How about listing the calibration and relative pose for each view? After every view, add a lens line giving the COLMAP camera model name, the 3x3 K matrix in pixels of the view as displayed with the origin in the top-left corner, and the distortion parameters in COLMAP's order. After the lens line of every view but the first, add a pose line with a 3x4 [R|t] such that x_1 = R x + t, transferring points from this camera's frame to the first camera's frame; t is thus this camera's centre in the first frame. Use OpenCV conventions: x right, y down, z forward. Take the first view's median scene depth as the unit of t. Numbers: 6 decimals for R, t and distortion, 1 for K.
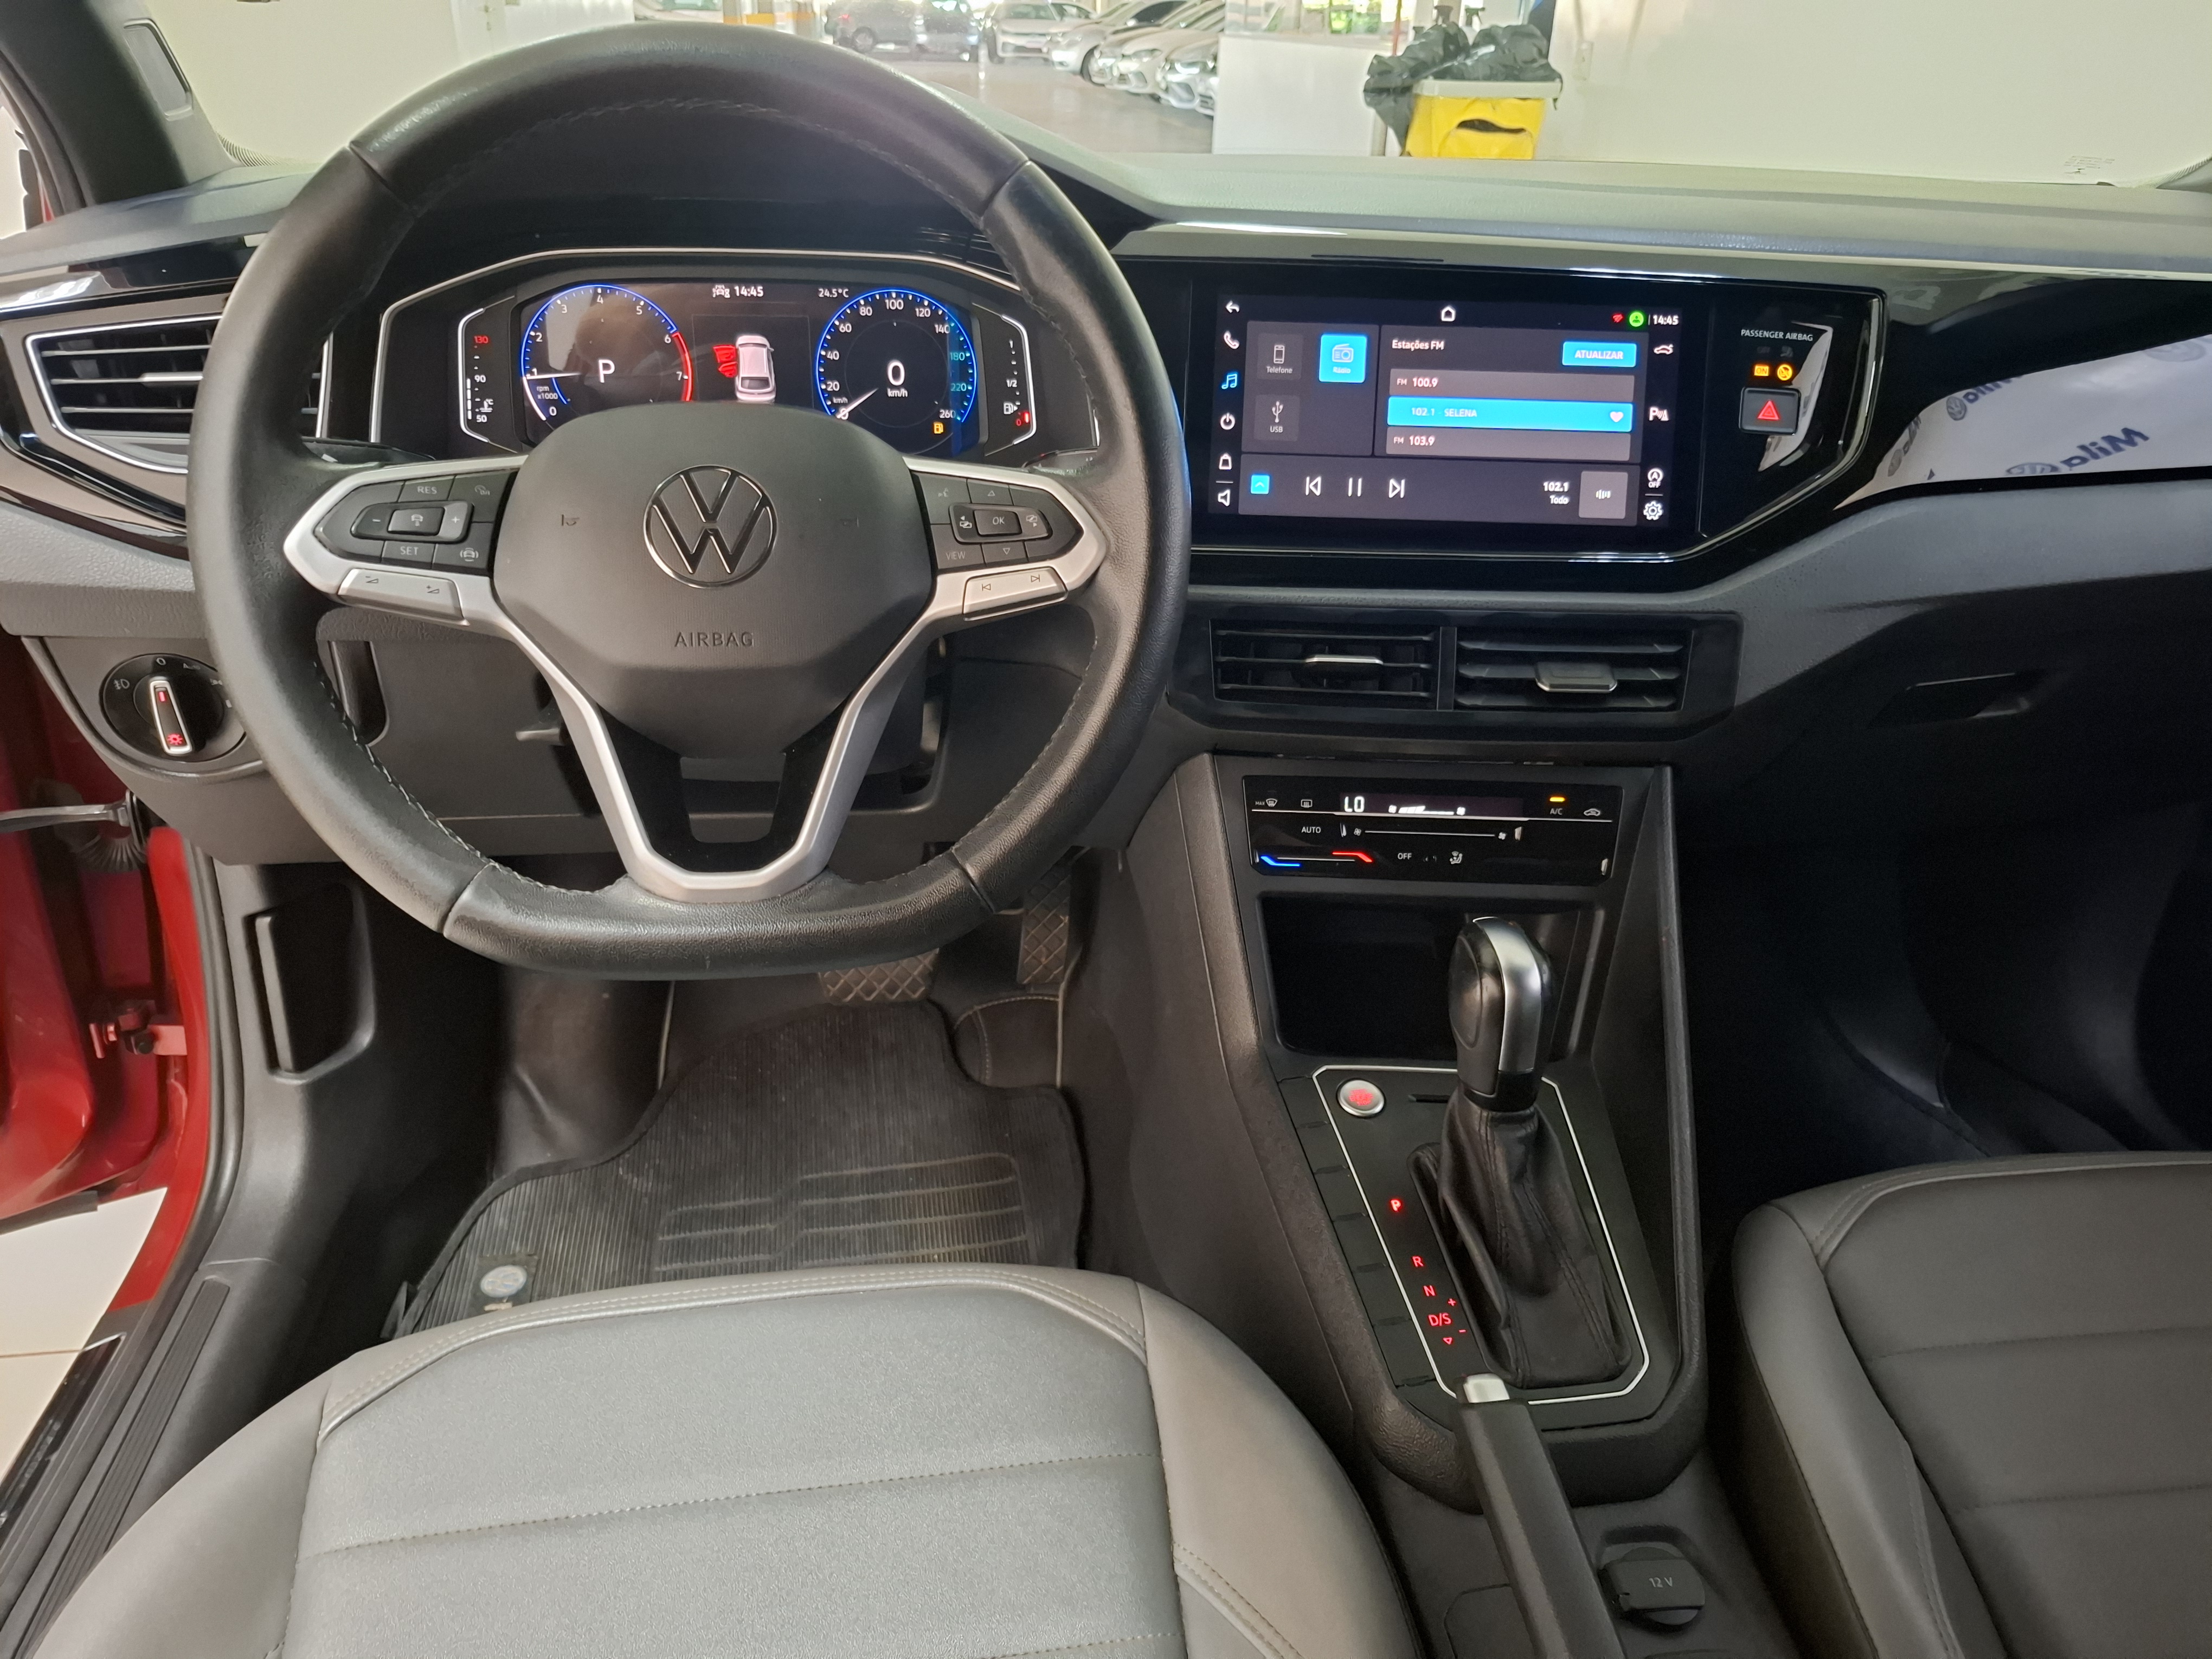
lens RADIAL K [[1531.2, 0, 1106.0], [0, 1531.2, 829.5], [0, 0, 1]] dist [0.071589, -0.092832]
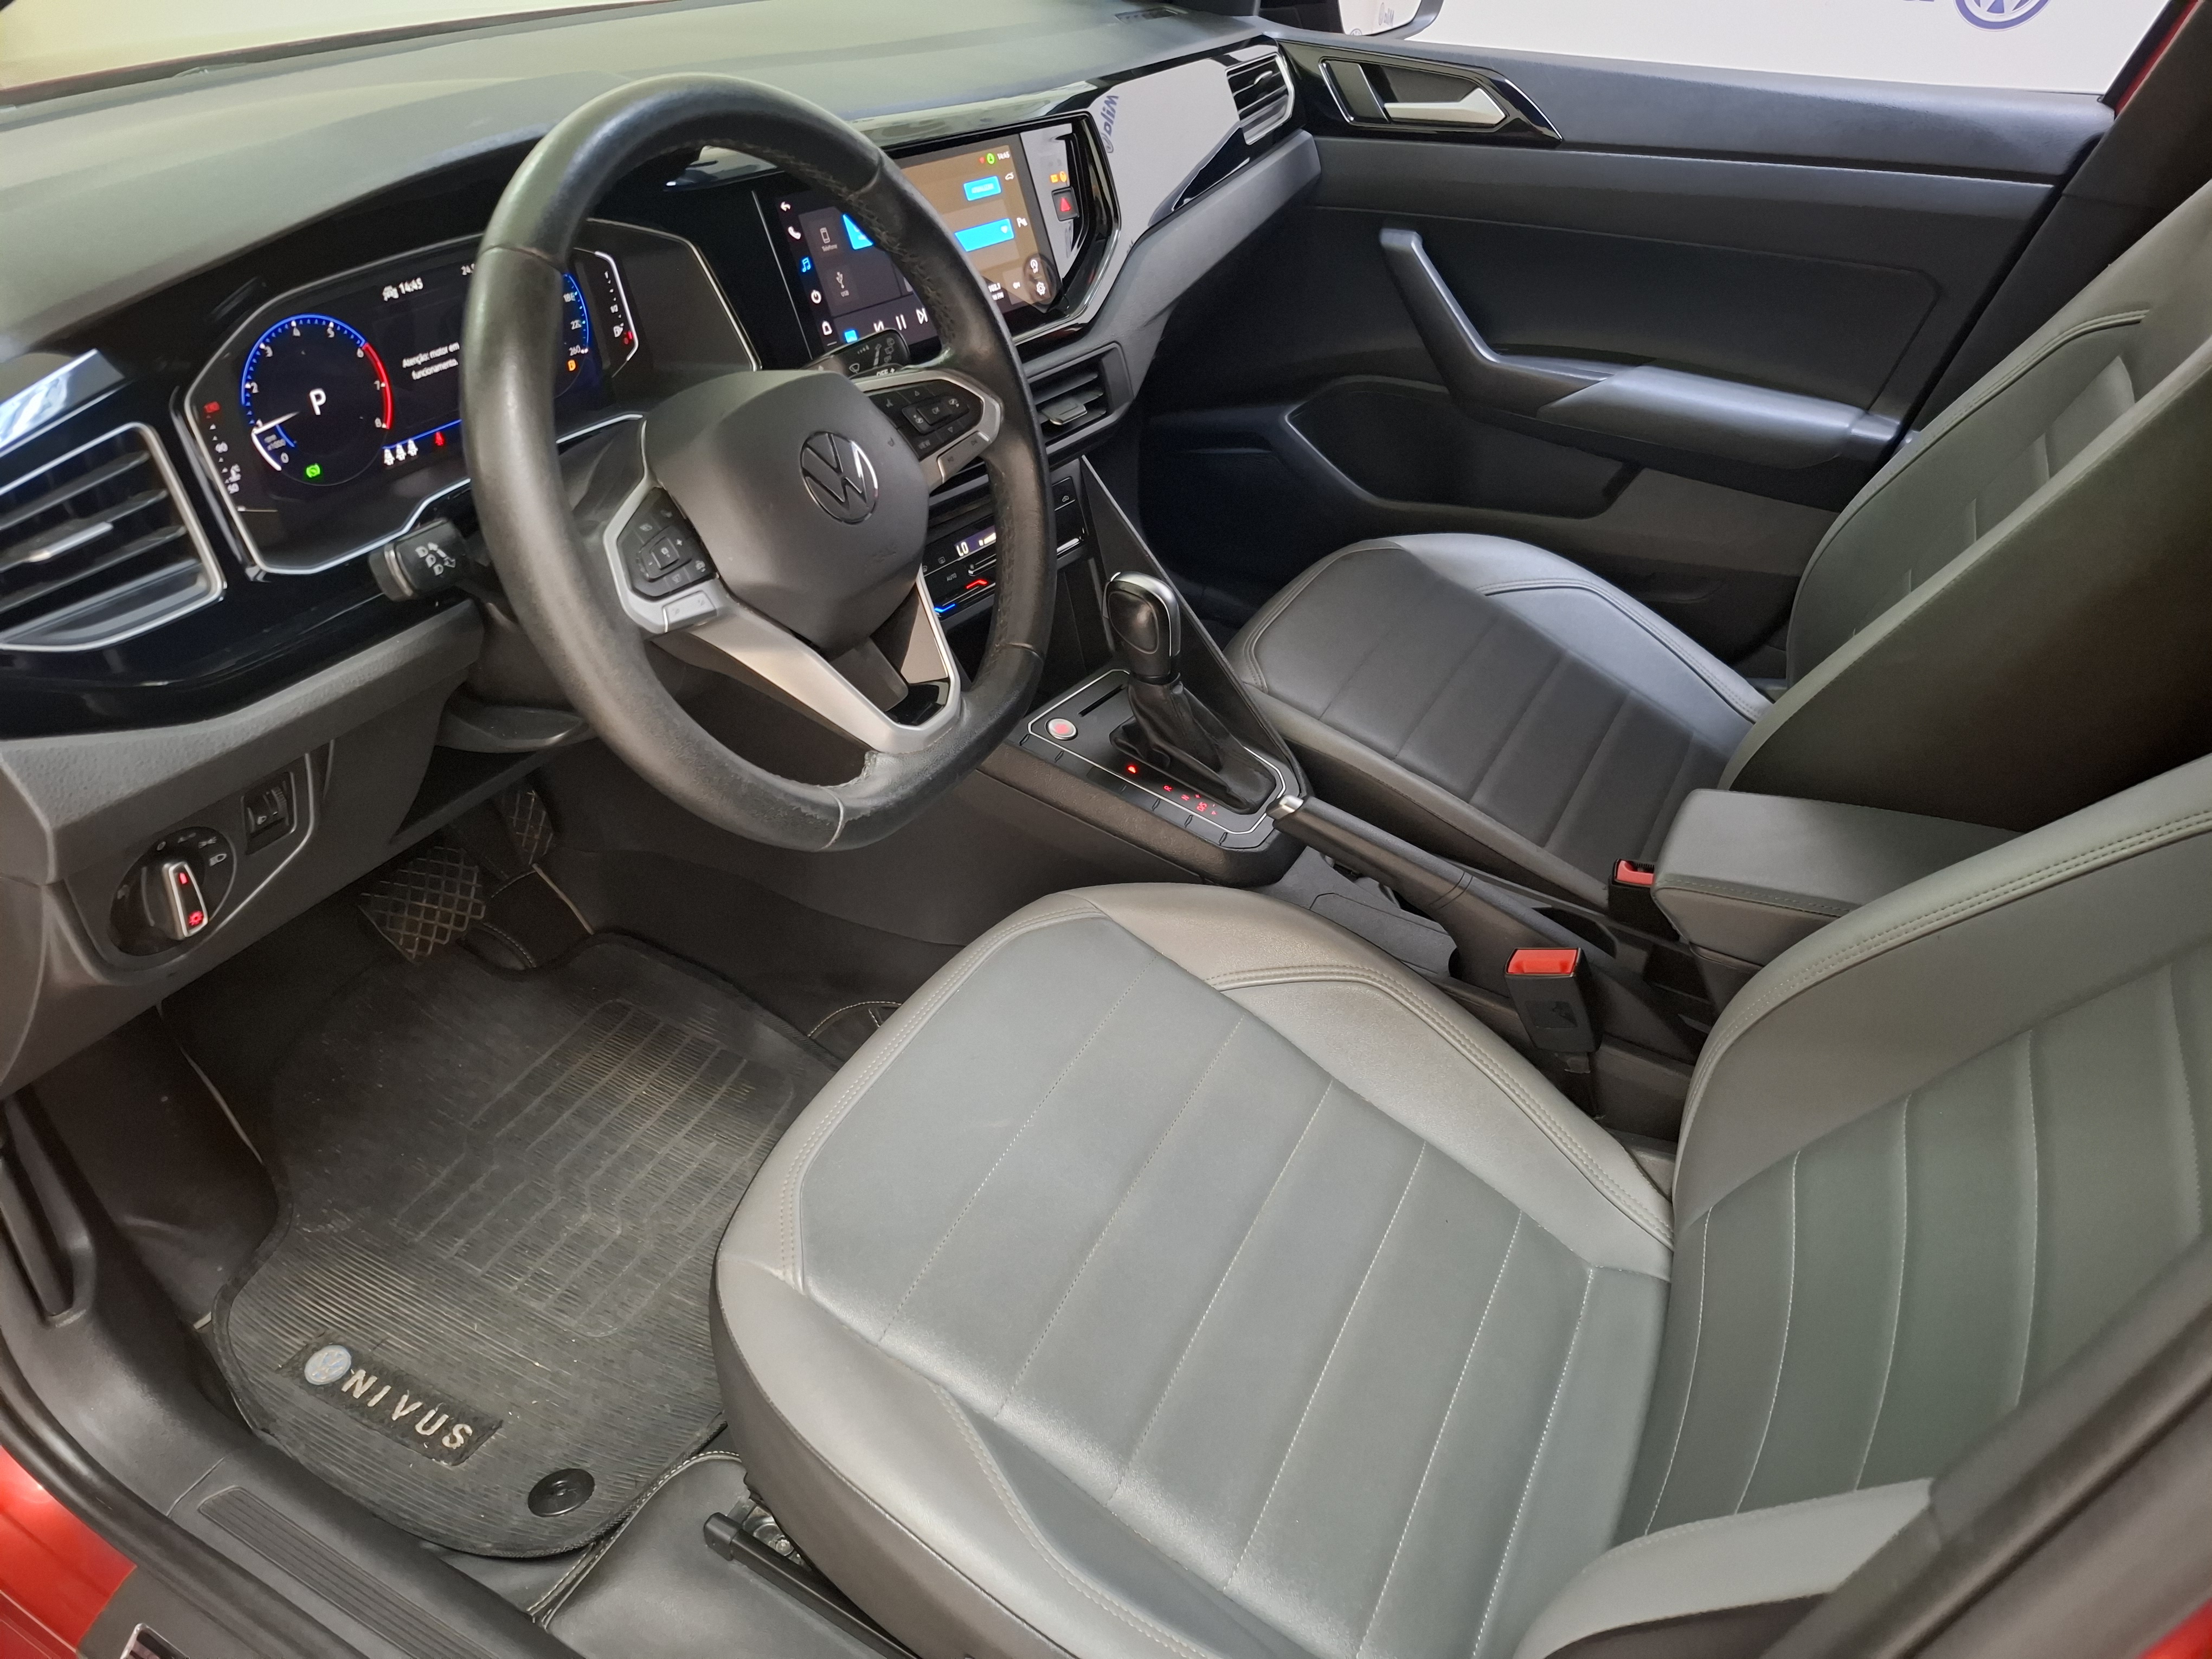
lens RADIAL K [[1531.2, 0, 1106.0], [0, 1531.2, 829.5], [0, 0, 1]] dist [0.071589, -0.092832]
pose [[0.575573, -0.477279, 0.664018, -0.825547], [0.350671, 0.877613, 0.326842, -0.204579], [-0.738746, 0.044730, 0.672498, -0.027991]]
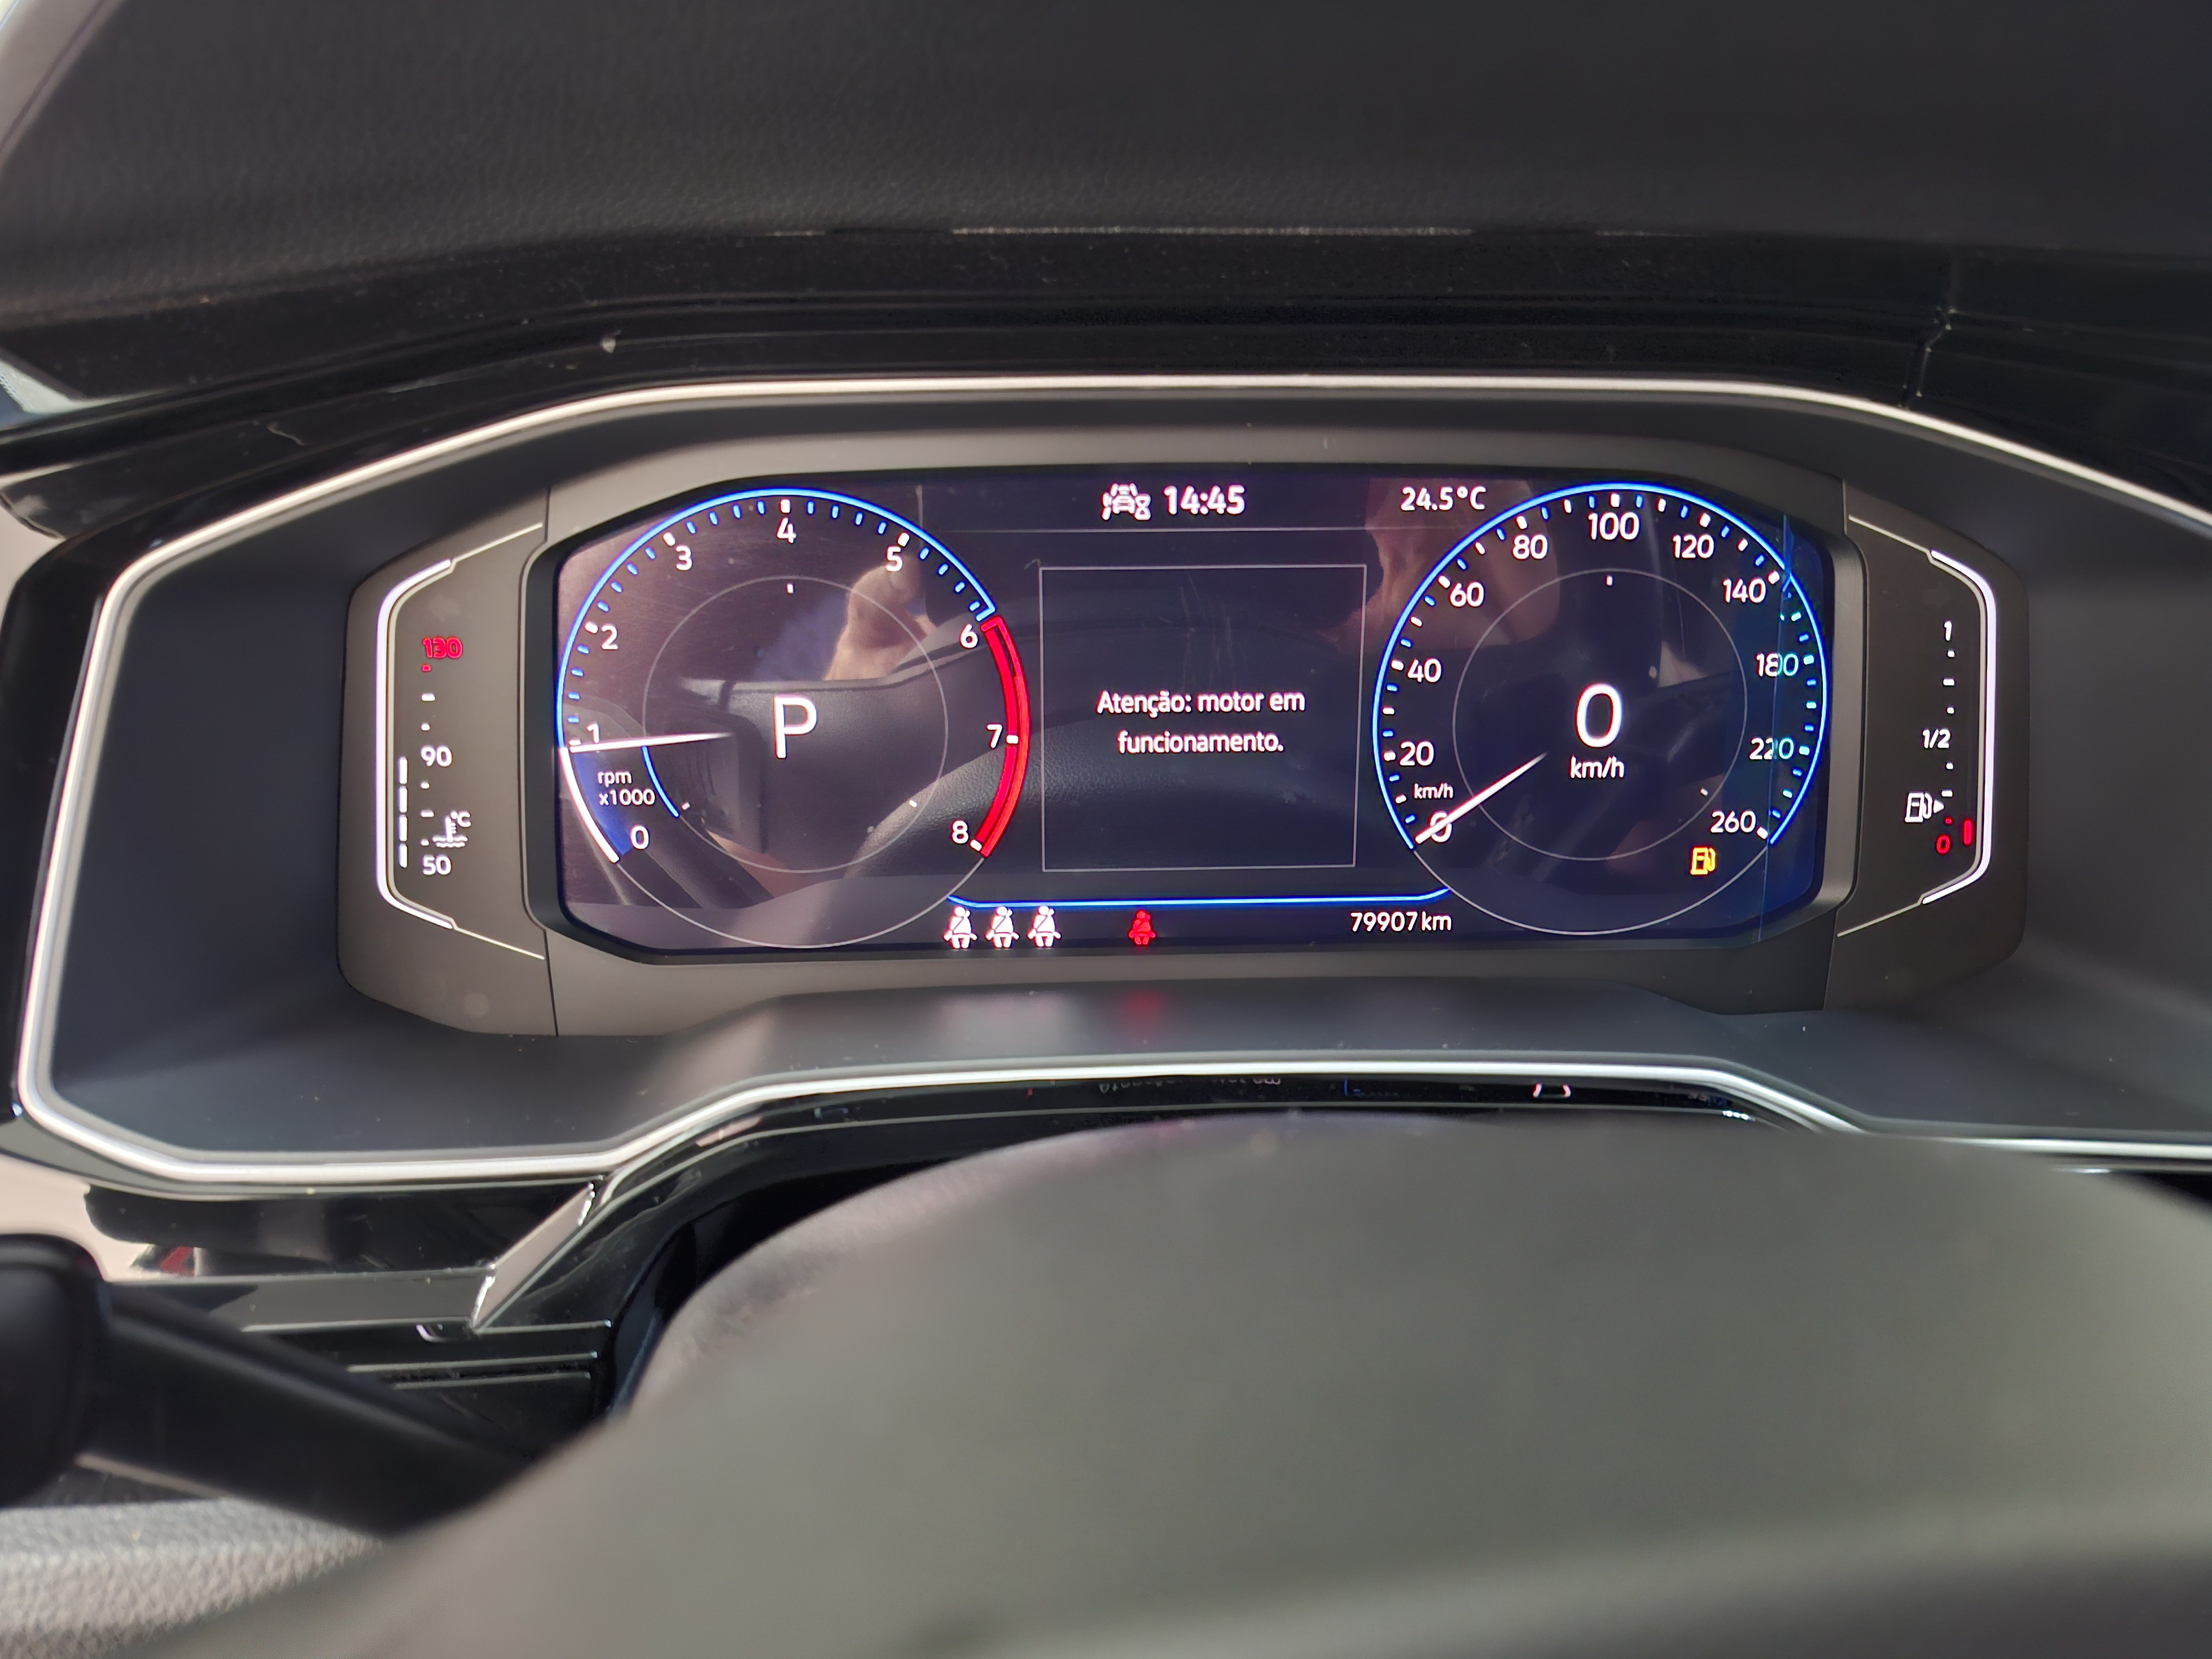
lens RADIAL K [[1596.4, 0, 1106.0], [0, 1596.4, 829.5], [0, 0, 1]] dist [0.148649, -0.341772]
pose [[0.996349, 0.003429, -0.085306, -0.221593], [-0.014411, 0.991610, -0.128462, -0.227858], [0.084150, 0.129222, 0.988039, 0.650065]]
